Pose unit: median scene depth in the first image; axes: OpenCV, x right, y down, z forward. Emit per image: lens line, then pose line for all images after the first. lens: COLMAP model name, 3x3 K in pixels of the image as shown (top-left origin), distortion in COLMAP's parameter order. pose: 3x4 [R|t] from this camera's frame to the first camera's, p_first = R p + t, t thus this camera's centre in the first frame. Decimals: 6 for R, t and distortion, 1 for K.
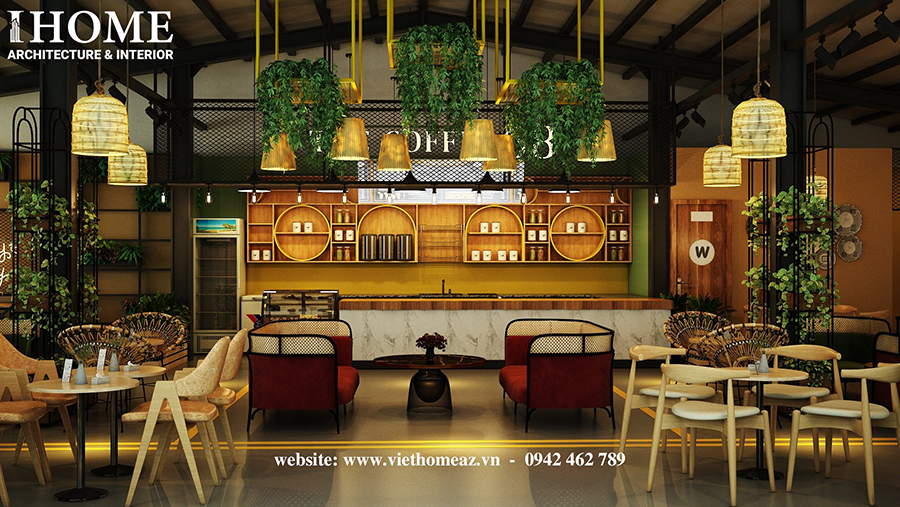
lens RADIAL K [[1050.1, 0, 450.0], [0, 1050.1, 253.5], [0, 0, 1]] dist [-0.006502, 0.000836]
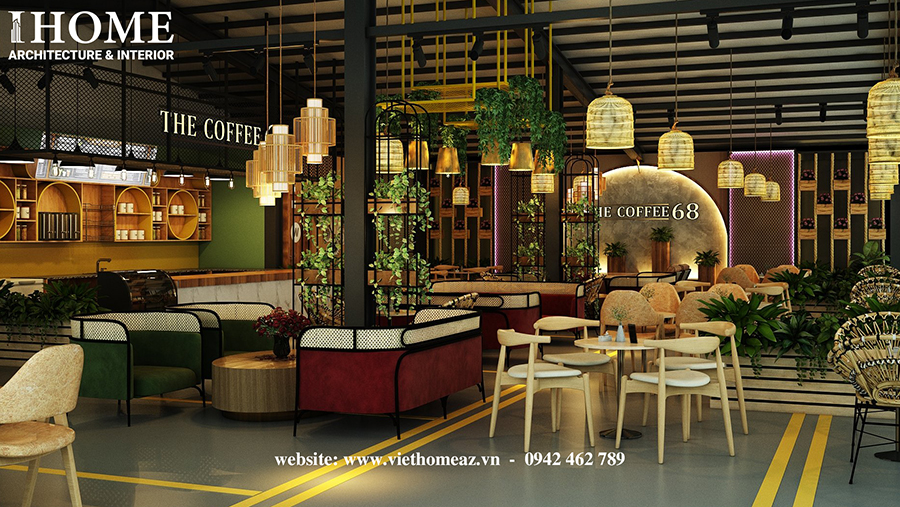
lens RADIAL K [[1050.1, 0, 450.0], [0, 1050.1, 253.5], [0, 0, 1]] dist [-0.006502, 0.000836]
pose [[0.404374, -0.016681, 0.914442, -0.786106], [0.001441, 0.999844, 0.017602, 0.002490], [-0.914593, -0.005800, 0.404335, 0.291136]]
